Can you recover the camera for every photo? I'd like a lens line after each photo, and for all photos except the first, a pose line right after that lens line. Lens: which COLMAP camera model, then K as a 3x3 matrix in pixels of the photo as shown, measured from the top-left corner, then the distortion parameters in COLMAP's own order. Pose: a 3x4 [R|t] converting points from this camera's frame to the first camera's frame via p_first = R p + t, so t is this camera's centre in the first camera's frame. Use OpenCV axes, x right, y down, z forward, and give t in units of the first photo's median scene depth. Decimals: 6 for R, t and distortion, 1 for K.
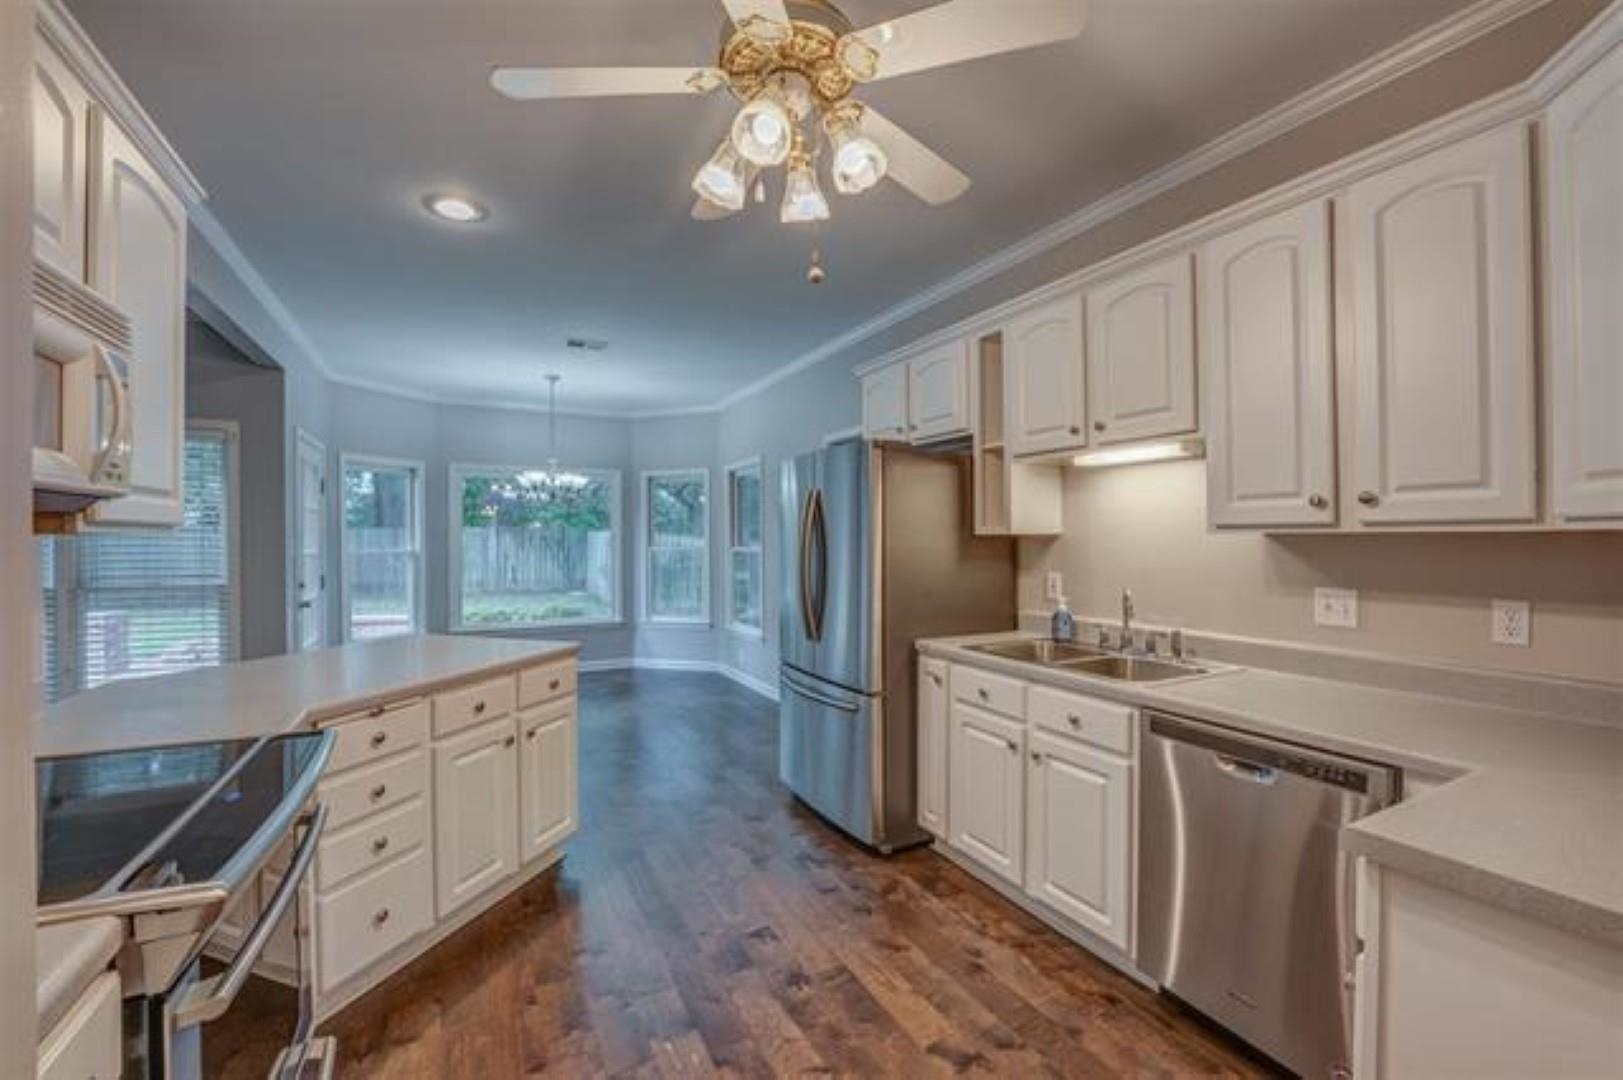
lens RADIAL K [[663.0, 0, 819.1], [0, 663.0, 545.4], [0, 0, 1]] dist [-0.015563, 0.000304]
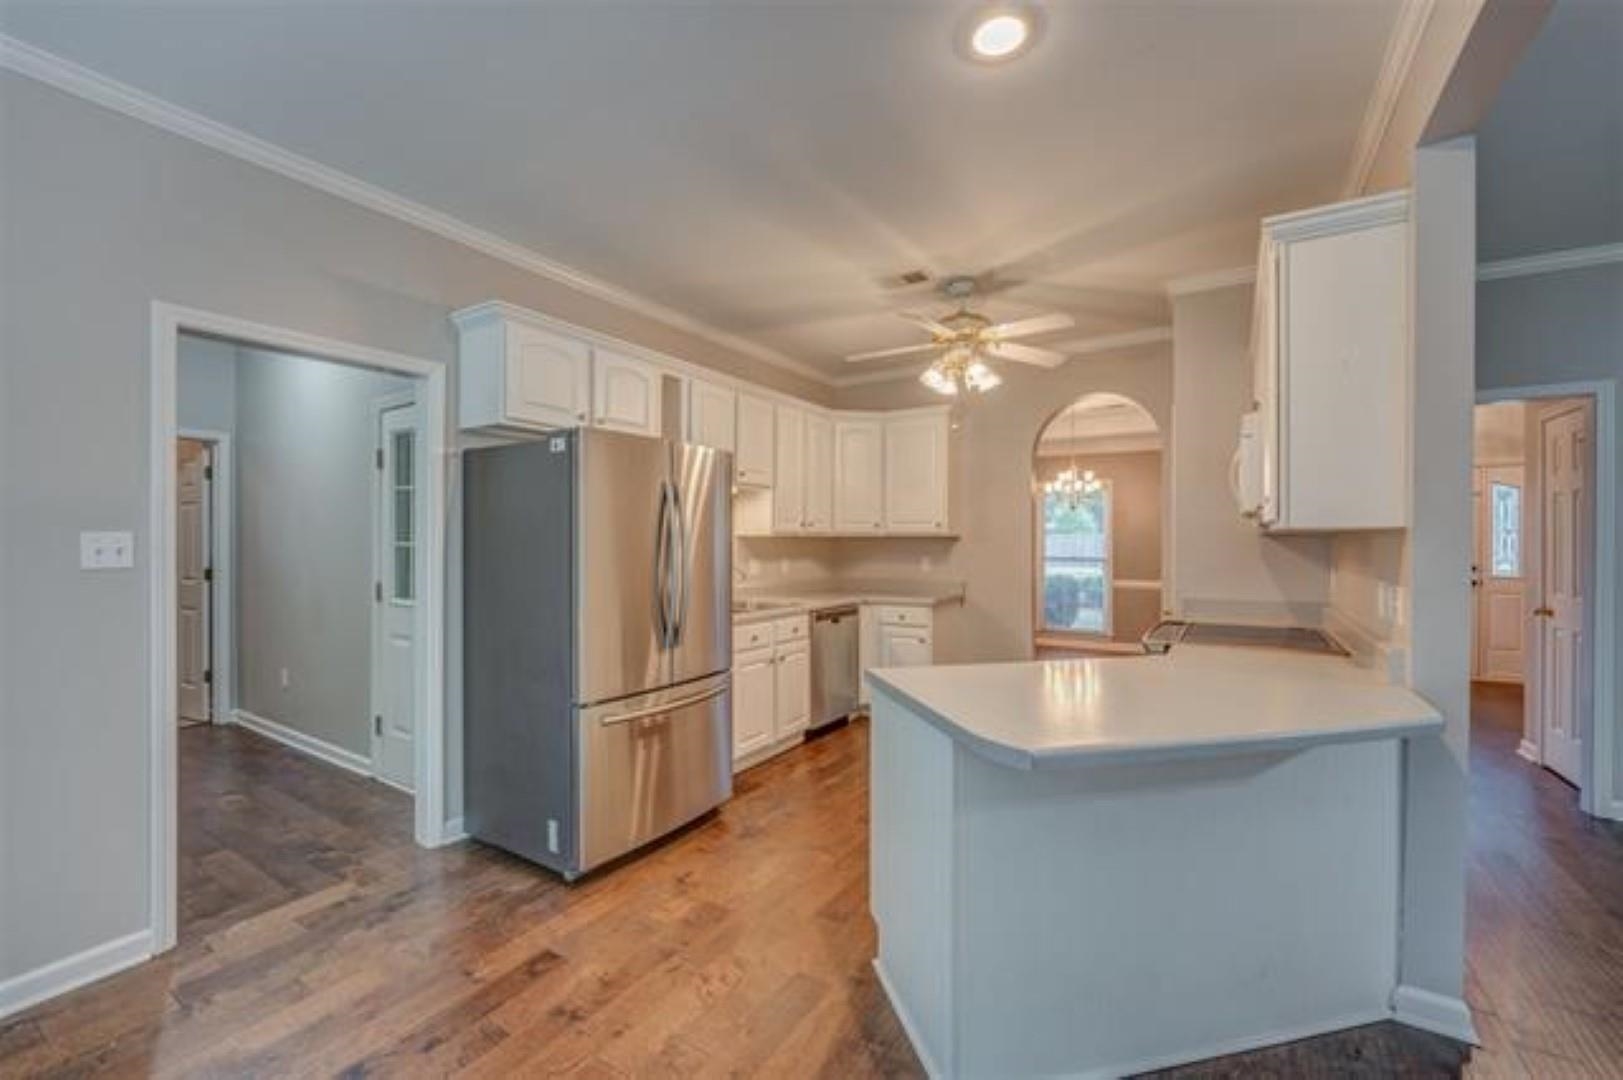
lens RADIAL K [[663.0, 0, 812.6], [0, 663.0, 538.4], [0, 0, 1]] dist [-0.015563, 0.000304]
pose [[-0.487208, 0.004969, 0.873272, -0.345882], [0.009358, 0.999956, -0.000469, -0.001696], [-0.873236, 0.007944, -0.487233, 0.486170]]
